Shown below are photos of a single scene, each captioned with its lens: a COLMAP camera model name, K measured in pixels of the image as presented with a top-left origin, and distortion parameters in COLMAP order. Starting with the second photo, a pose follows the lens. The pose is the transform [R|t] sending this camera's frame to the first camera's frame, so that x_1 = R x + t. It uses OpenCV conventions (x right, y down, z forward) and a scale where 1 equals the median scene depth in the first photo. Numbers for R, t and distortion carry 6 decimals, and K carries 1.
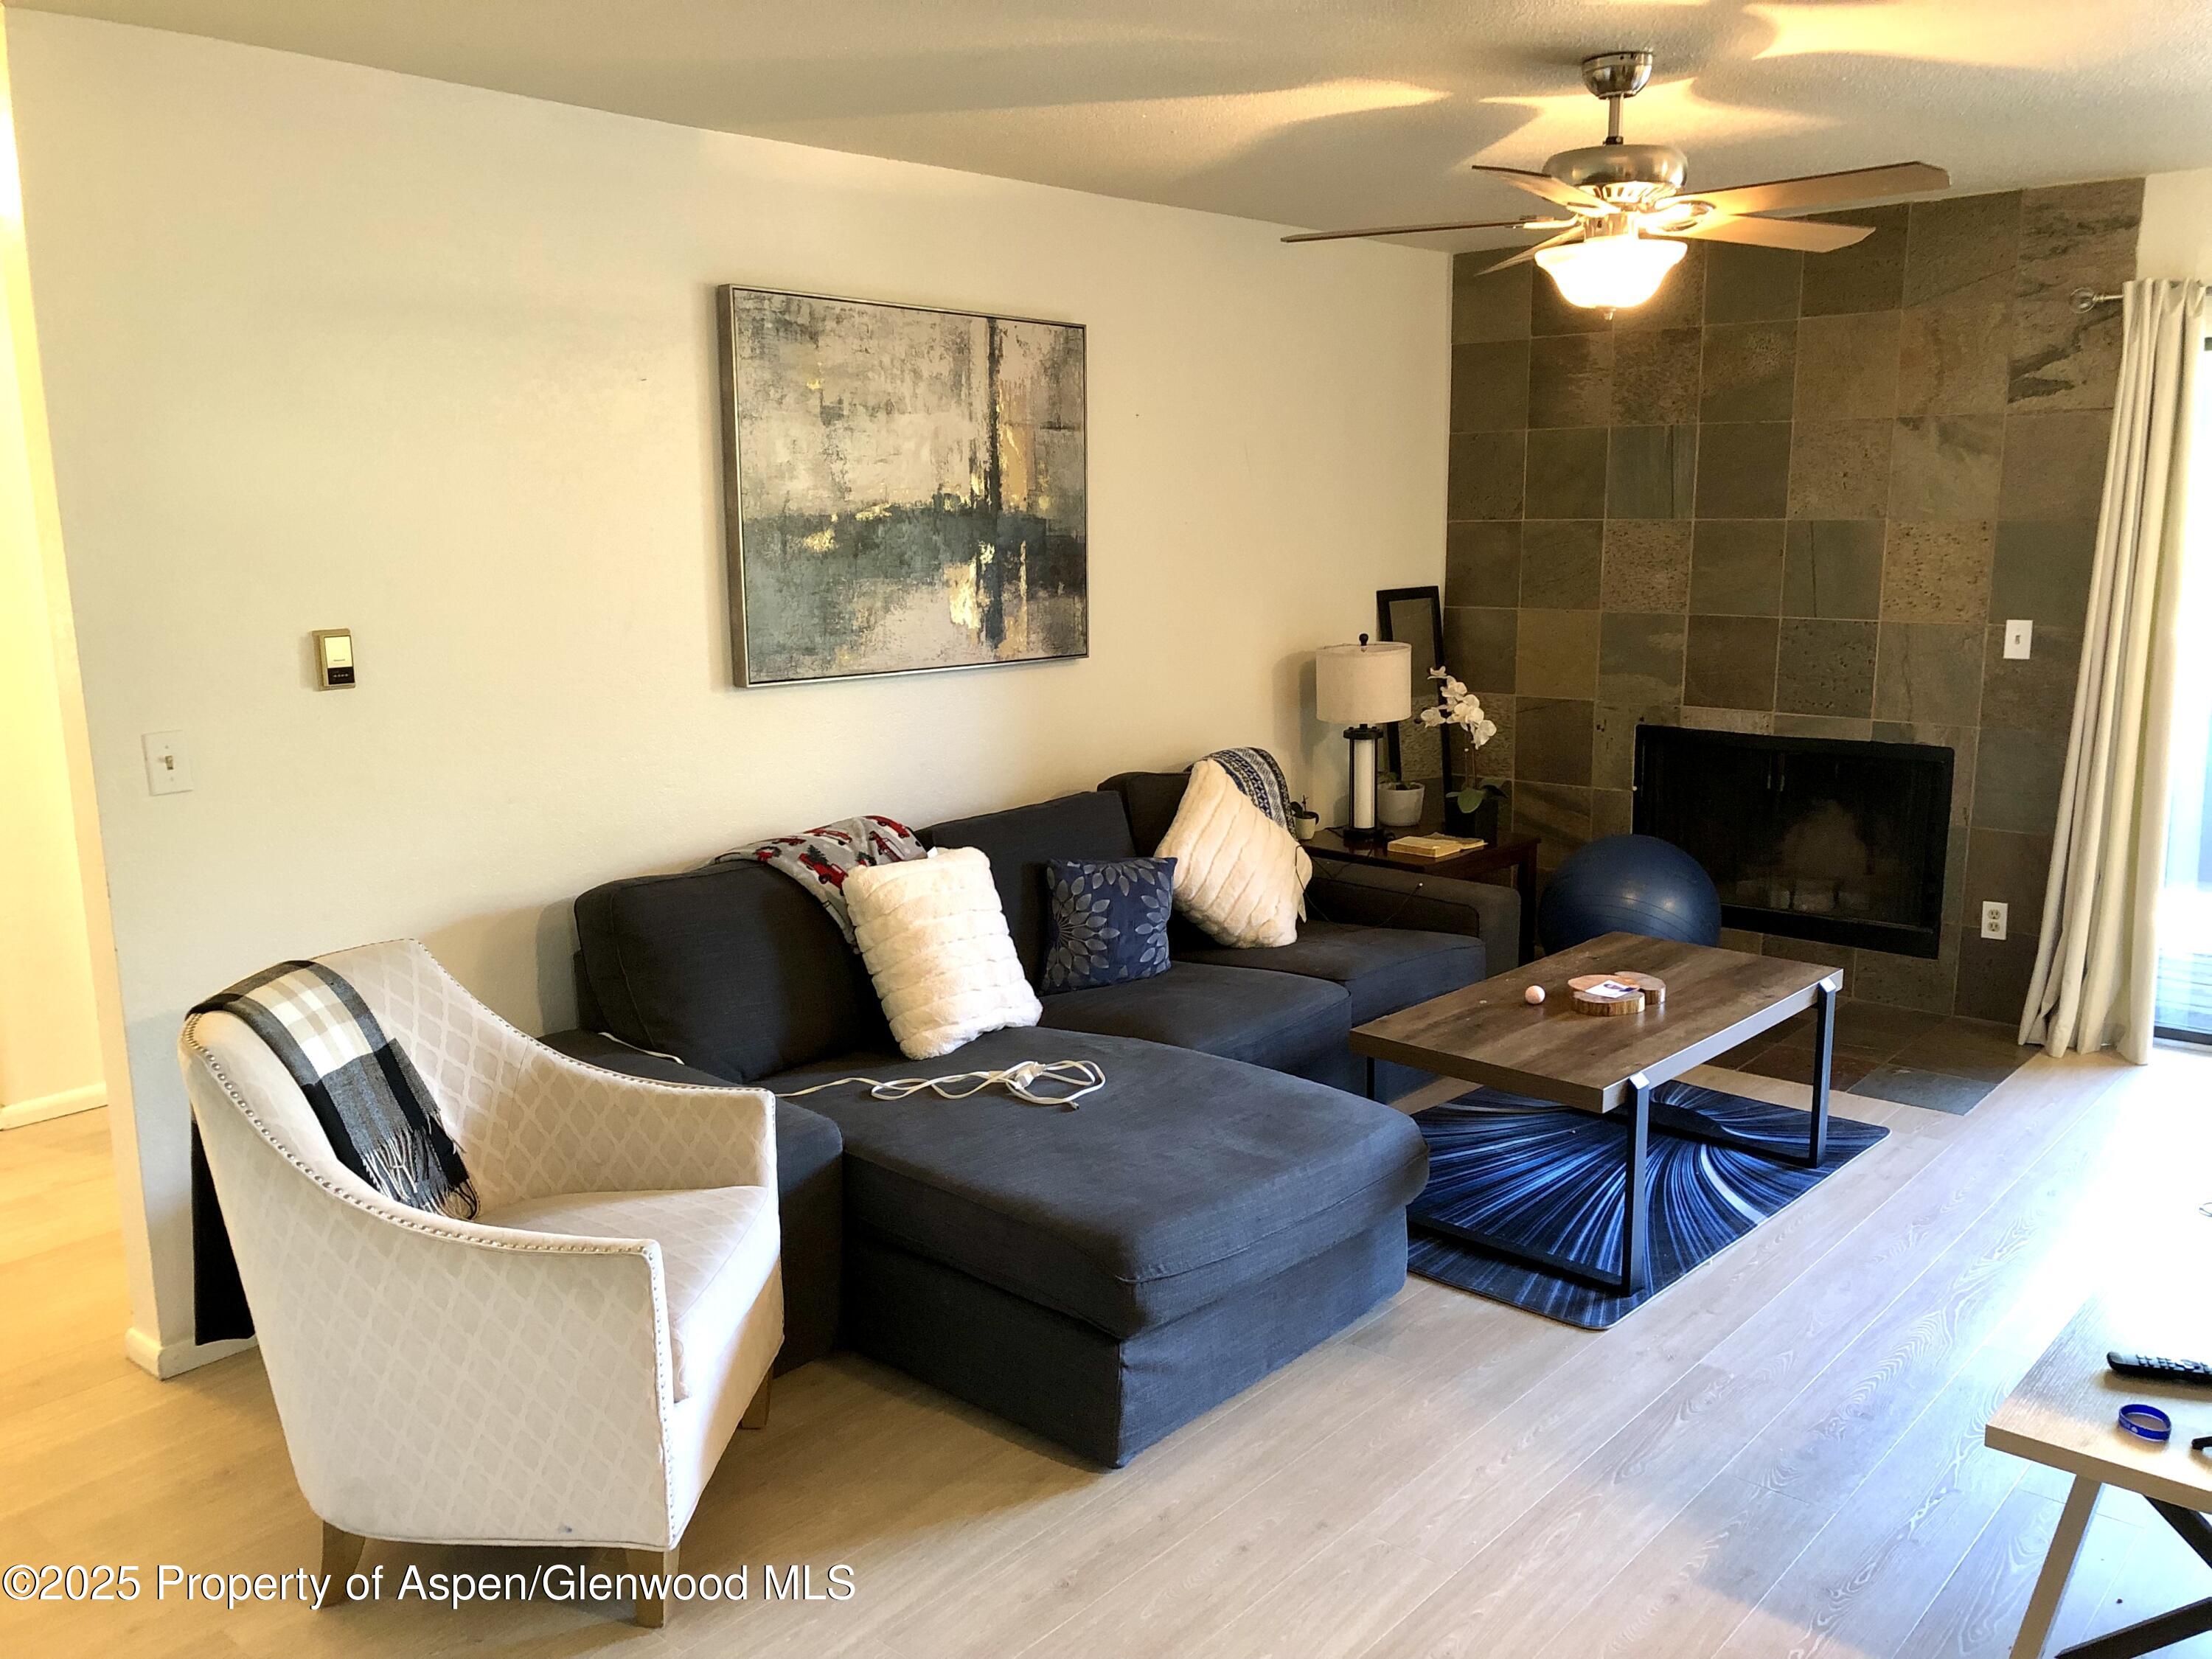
lens RADIAL K [[1817.7, 0, 1163.4], [0, 1817.7, 859.8], [0, 0, 1]] dist [0.012191, -0.019884]
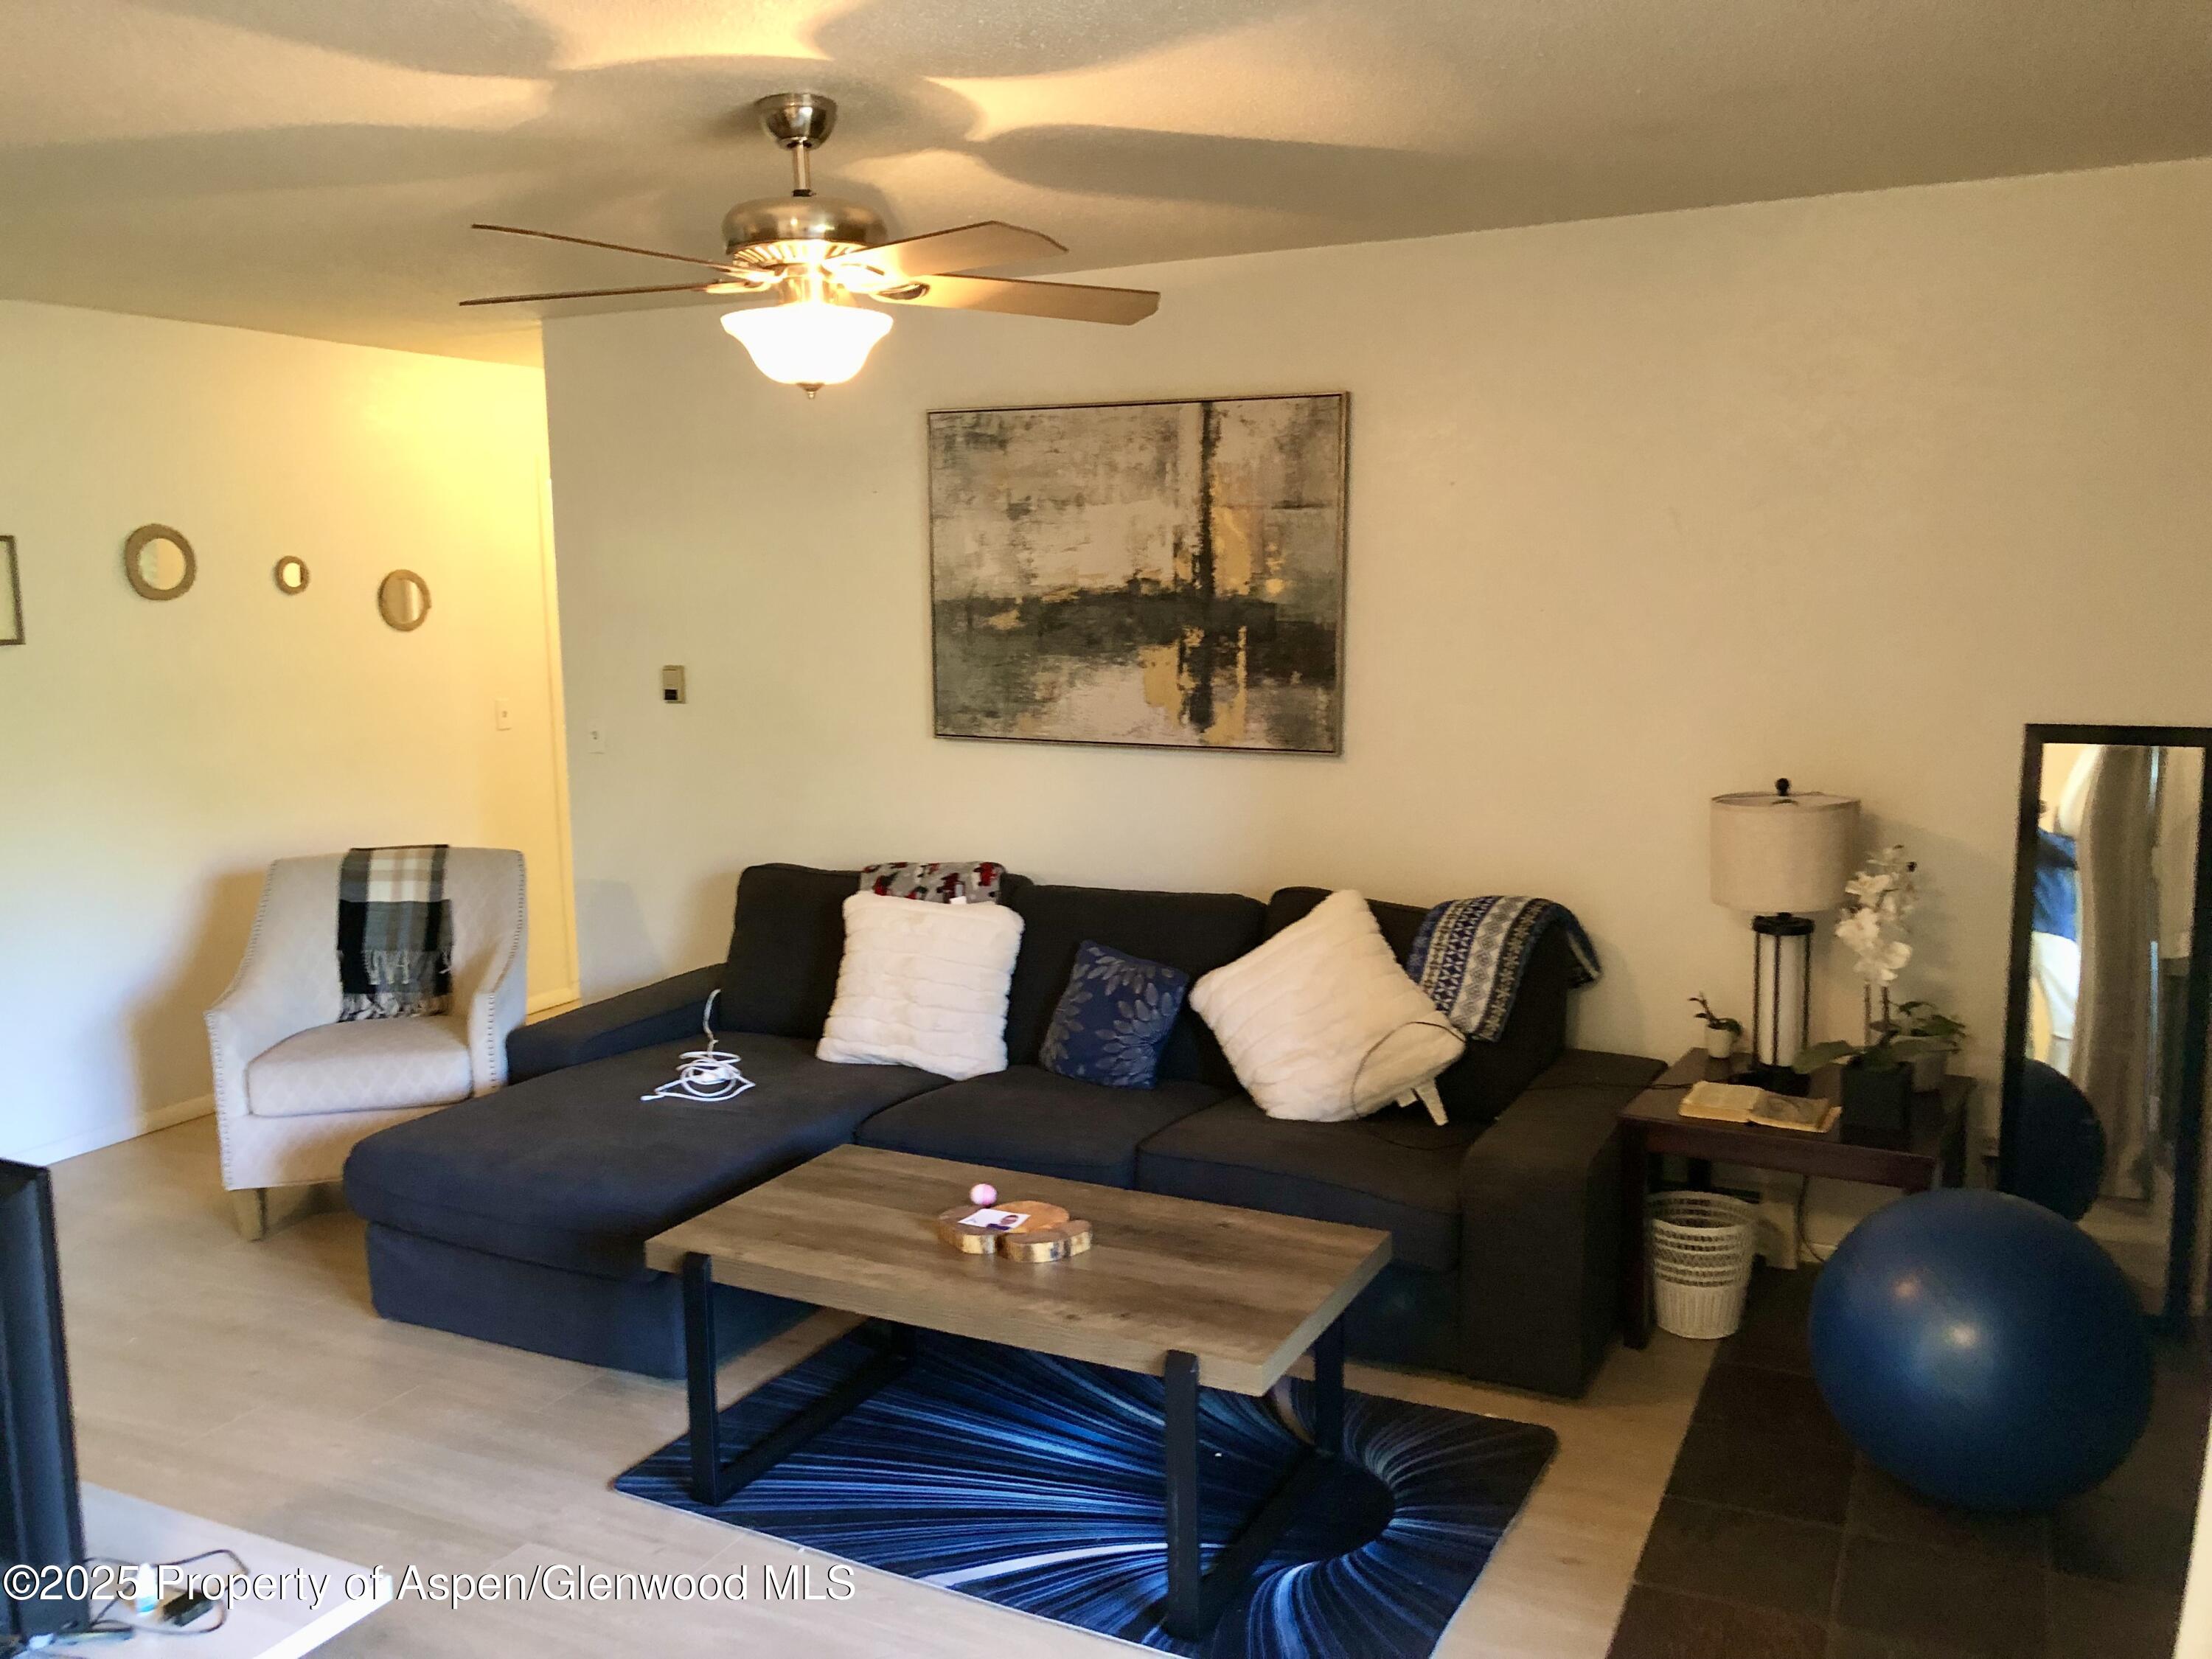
lens RADIAL K [[1817.7, 0, 1107.1], [0, 1817.7, 828.6], [0, 0, 1]] dist [0.012191, -0.019884]
pose [[0.240577, 0.144539, -0.959808, 0.909088], [-0.176158, 0.978930, 0.103265, -0.169512], [0.954511, 0.144234, 0.260970, 0.751799]]
